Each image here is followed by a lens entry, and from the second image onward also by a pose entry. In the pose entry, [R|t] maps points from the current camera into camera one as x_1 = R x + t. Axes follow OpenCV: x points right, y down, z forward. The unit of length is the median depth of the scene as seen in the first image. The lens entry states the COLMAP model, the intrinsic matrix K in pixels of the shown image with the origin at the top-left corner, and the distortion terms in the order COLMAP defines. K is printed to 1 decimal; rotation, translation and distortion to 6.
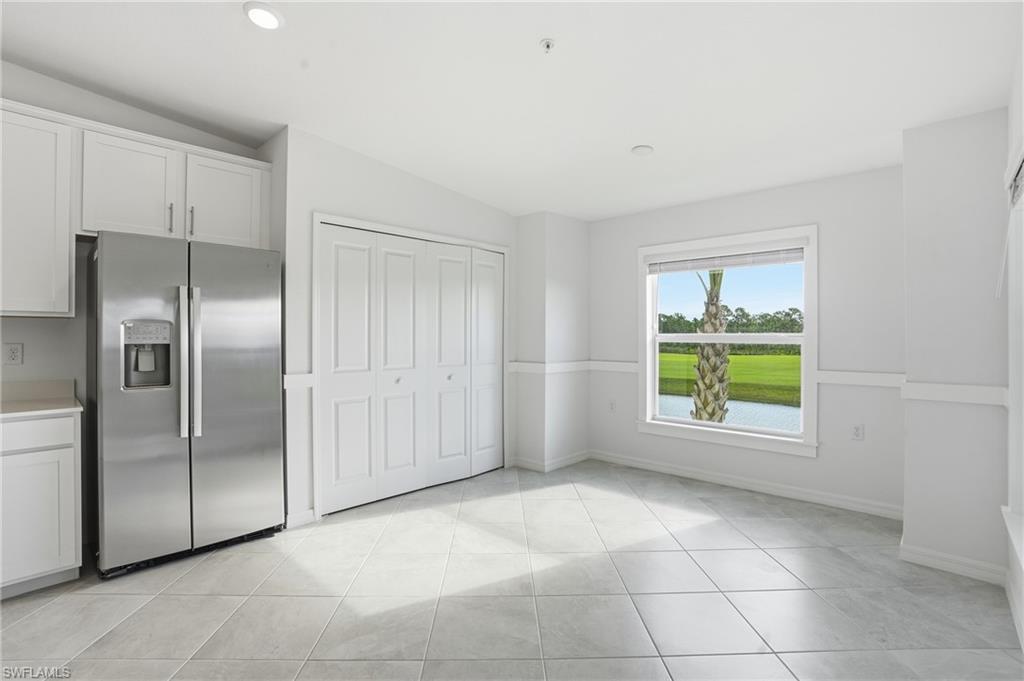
lens RADIAL K [[479.9, 0, 505.9], [0, 479.9, 333.2], [0, 0, 1]] dist [-0.070352, 0.026497]
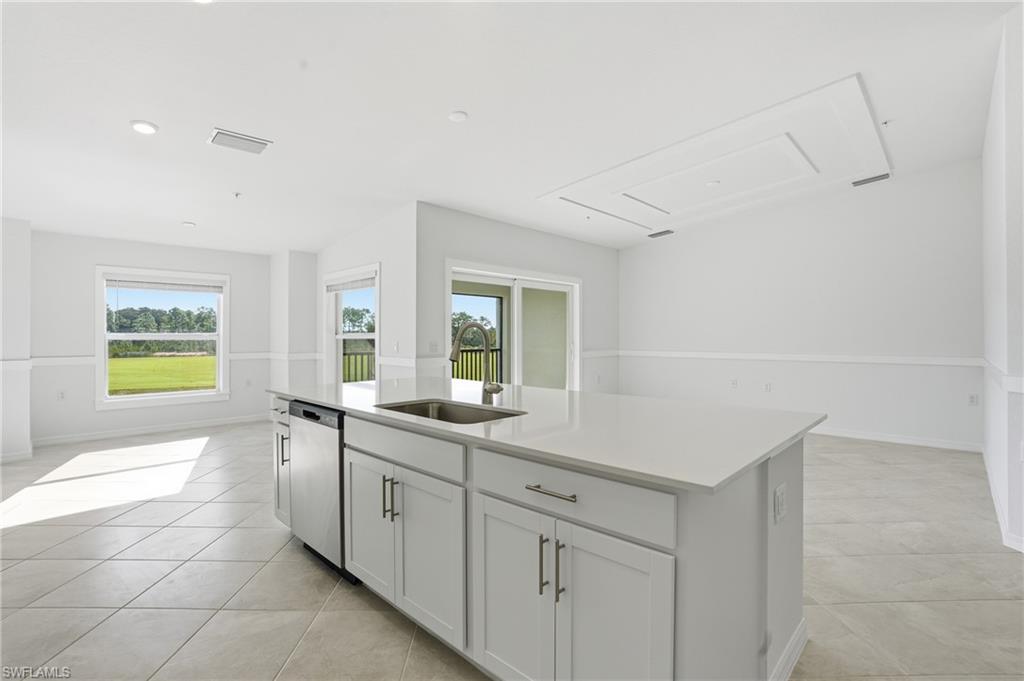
lens RADIAL K [[476.1, 0, 509.8], [0, 476.1, 335.0], [0, 0, 1]] dist [-0.058951, 0.023548]
pose [[0.004462, -0.001208, 0.999989, -1.354461], [-0.001927, 0.999997, 0.001217, 0.002452], [-0.999988, -0.001932, 0.004459, -0.151056]]
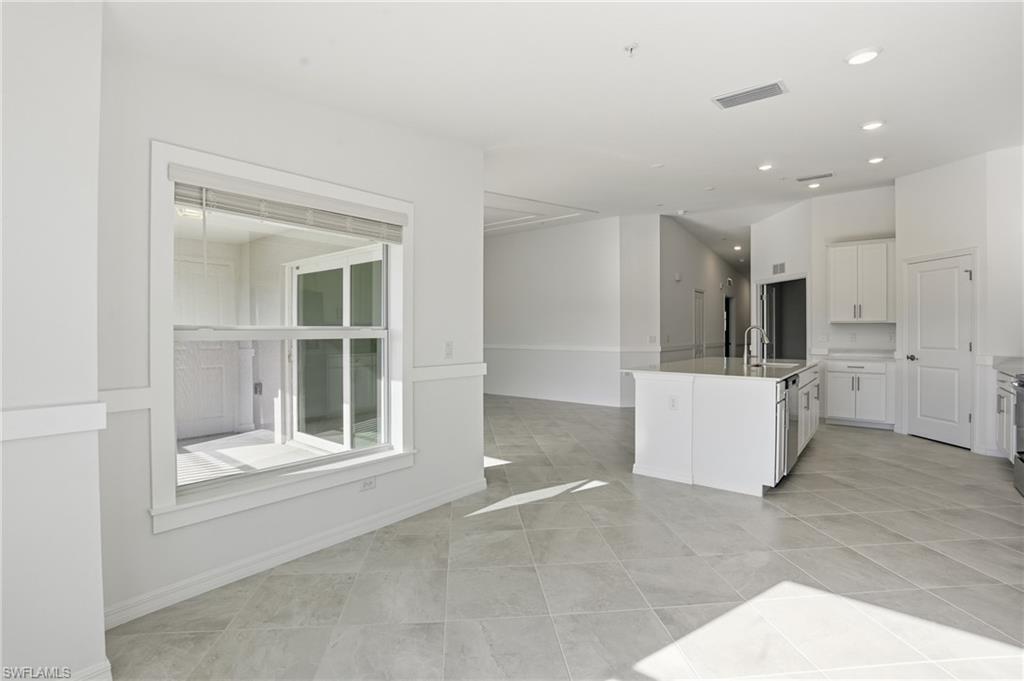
lens RADIAL K [[479.9, 0, 505.9], [0, 479.9, 333.2], [0, 0, 1]] dist [-0.070352, 0.026497]
pose [[-0.997250, -0.000694, -0.074110, 0.303812], [-0.000756, 0.999999, 0.000801, 0.009194], [0.074109, 0.000855, -0.997250, 1.381473]]
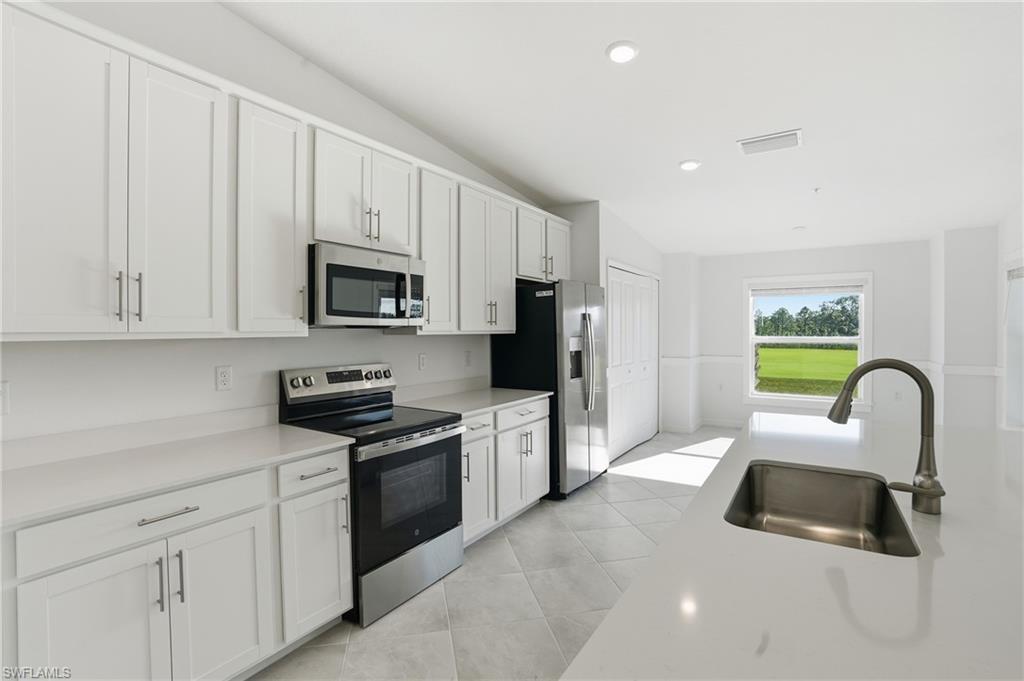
lens RADIAL K [[479.9, 0, 505.9], [0, 479.9, 333.2], [0, 0, 1]] dist [-0.070352, 0.026497]
pose [[0.983166, -0.006012, 0.182616, -1.018177], [0.003905, 0.999922, 0.011899, -0.044215], [-0.182673, -0.010986, 0.983112, -0.426629]]
